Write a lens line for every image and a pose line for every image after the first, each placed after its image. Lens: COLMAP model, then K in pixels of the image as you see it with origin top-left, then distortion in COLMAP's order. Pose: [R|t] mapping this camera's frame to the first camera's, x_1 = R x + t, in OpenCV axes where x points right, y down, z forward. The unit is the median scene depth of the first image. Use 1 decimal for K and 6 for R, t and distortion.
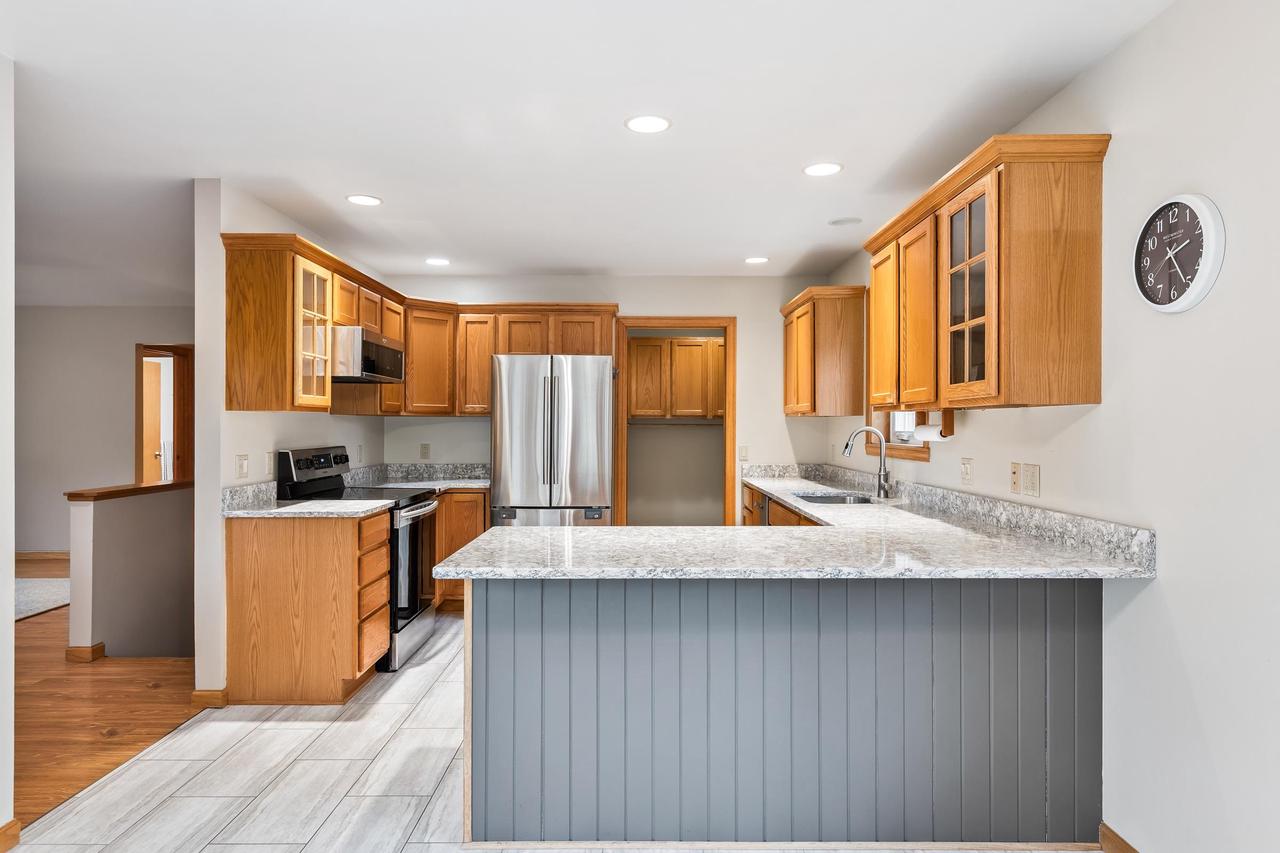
lens RADIAL K [[780.2, 0, 640.0], [0, 780.2, 426.5], [0, 0, 1]] dist [0.005363, -0.000790]
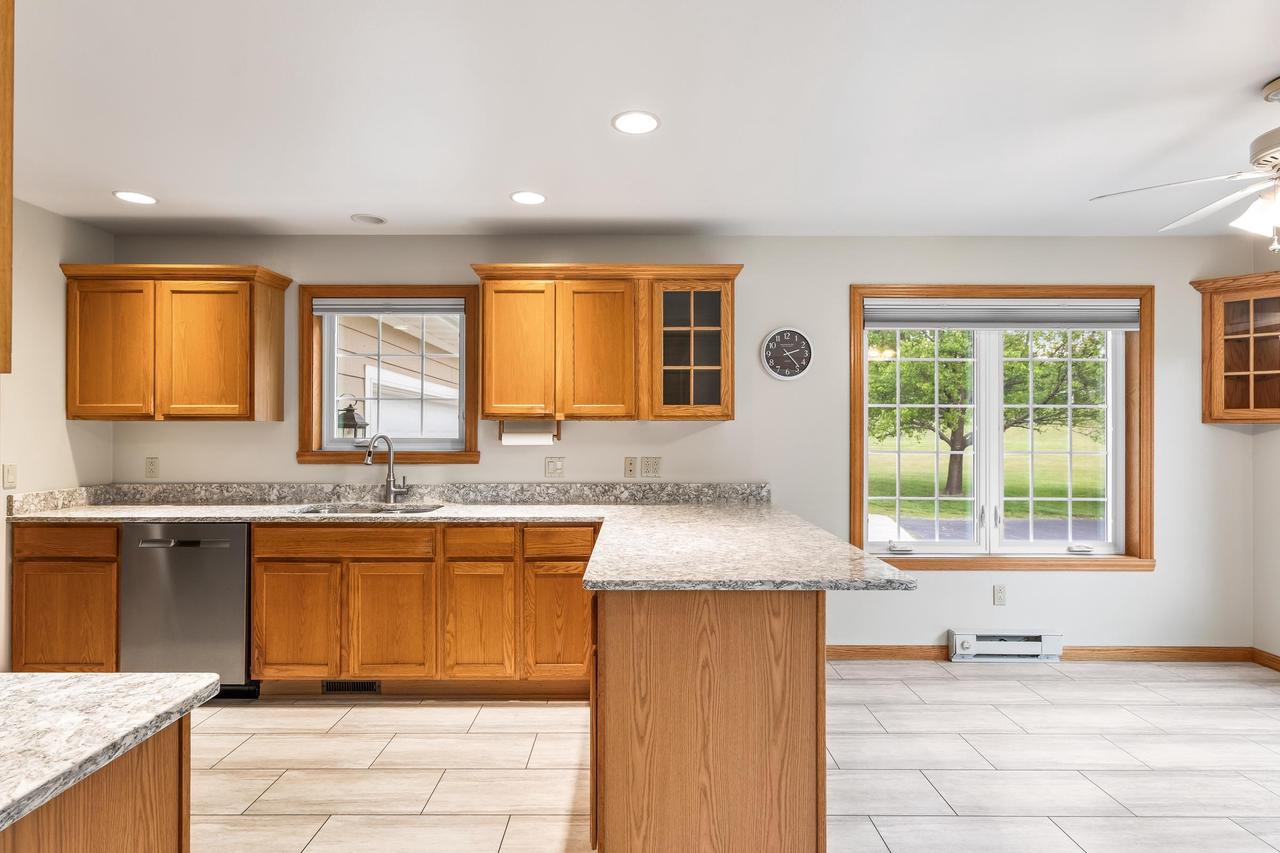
lens RADIAL K [[666.4, 0, 632.4], [0, 666.4, 430.8], [0, 0, 1]] dist [-0.000753, 0.000506]
pose [[0.003786, 0.000728, 0.999993, -0.495815], [0.001247, 0.999999, -0.000733, -0.002154], [-0.999992, 0.001250, 0.003785, 0.607592]]
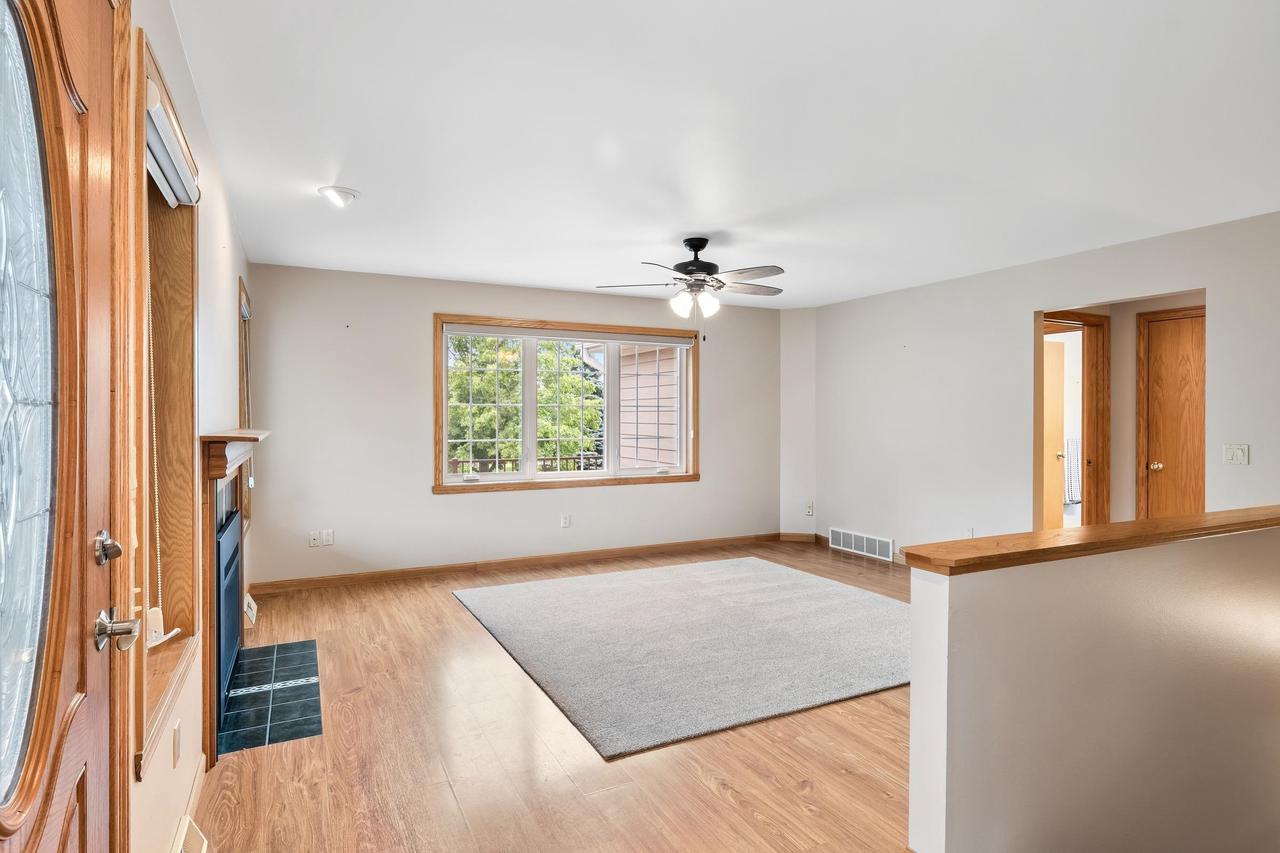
lens RADIAL K [[675.3, 0, 636.3], [0, 675.3, 419.9], [0, 0, 1]] dist [0.000546, 0.000356]
pose [[0.448779, 0.003587, -0.893636, -0.364034], [-0.003025, 0.999992, 0.002495, -0.002137], [0.893638, 0.001584, 0.448786, 0.565651]]
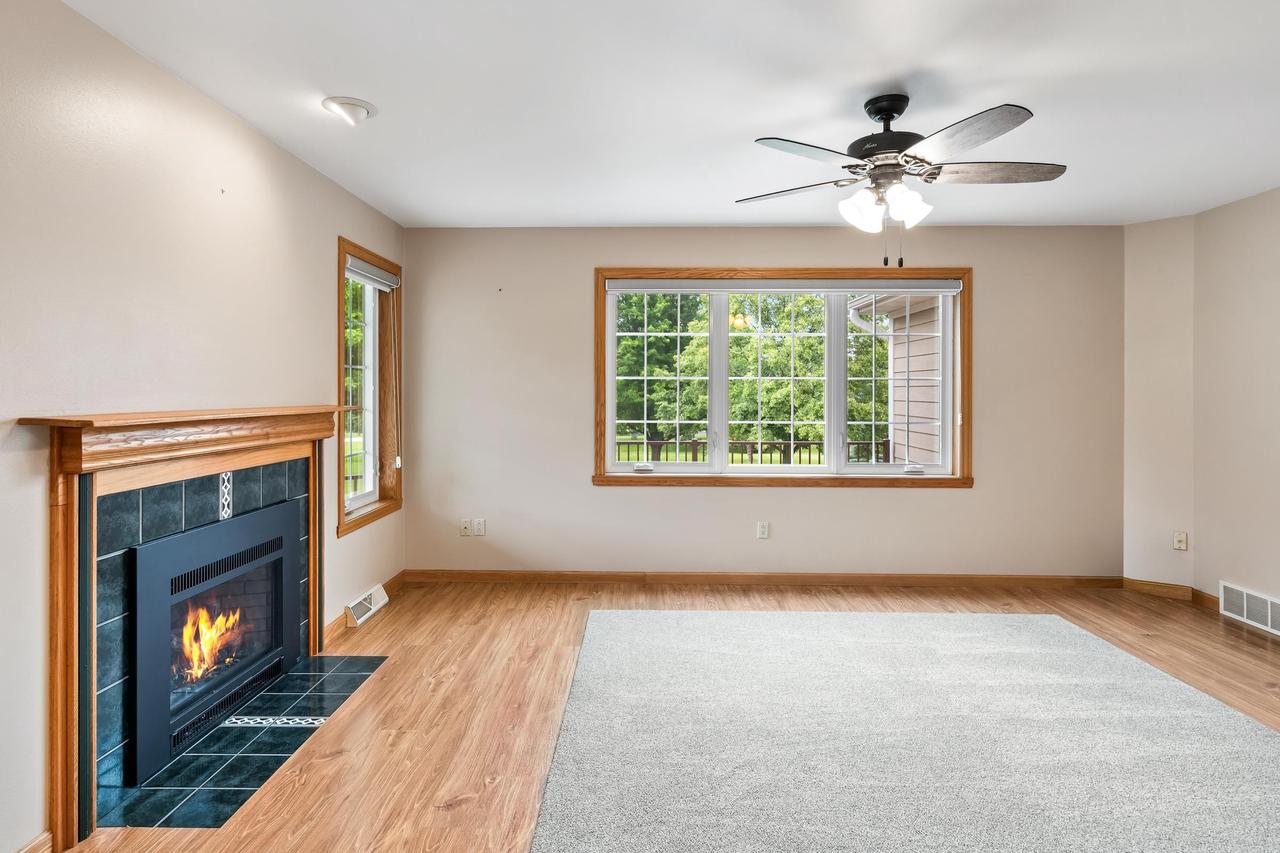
lens RADIAL K [[681.0, 0, 633.5], [0, 681.0, 395.5], [0, 0, 1]] dist [0.002310, 0.001165]
pose [[-0.022755, 0.005497, -0.999726, -0.579524], [-0.006710, 0.999962, 0.005651, -0.005097], [0.999719, 0.006837, -0.022718, 0.848844]]
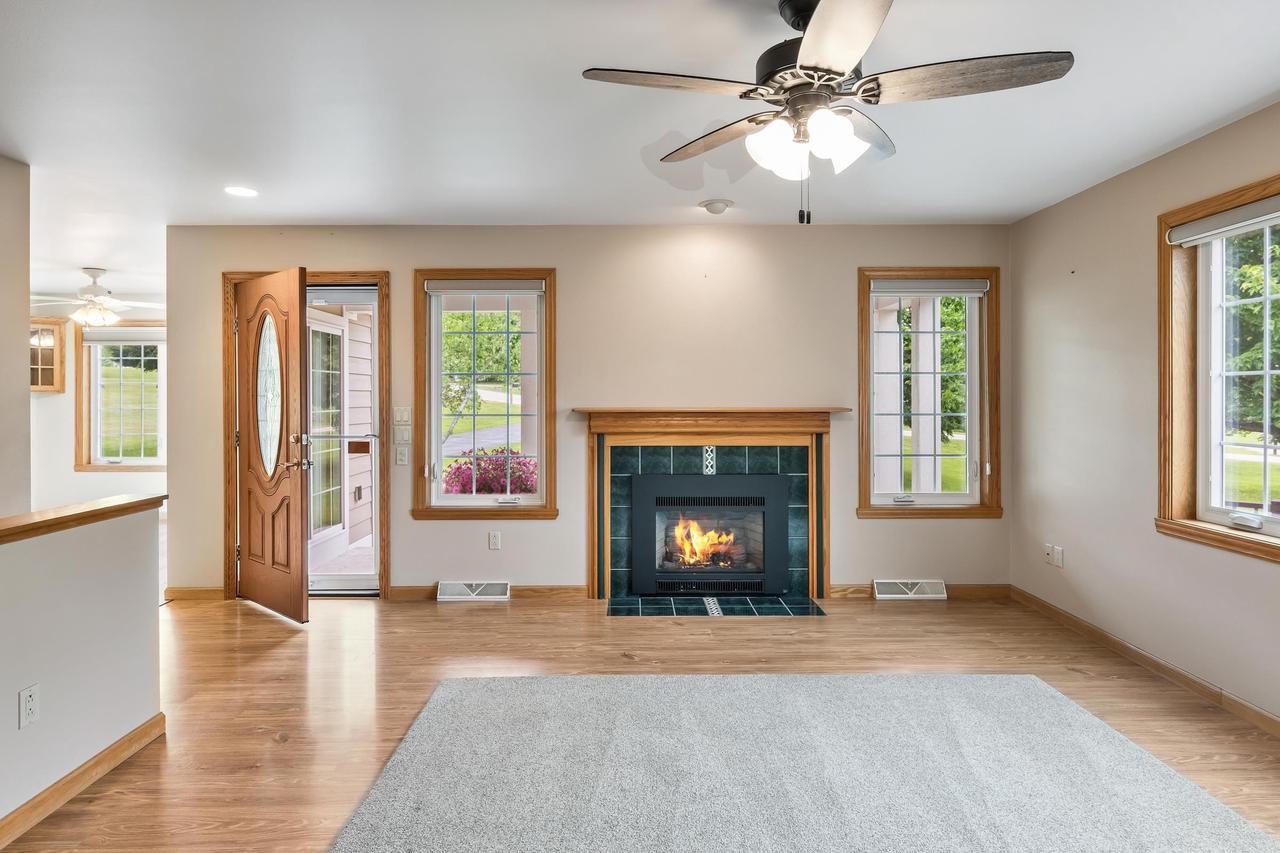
lens RADIAL K [[711.7, 0, 635.0], [0, 711.7, 398.7], [0, 0, 1]] dist [0.004491, -0.000332]
pose [[-0.999998, 0.000417, -0.001974, -1.028197], [0.000406, 0.999984, 0.005559, -0.006030], [0.001977, 0.005558, -0.999983, 1.462450]]
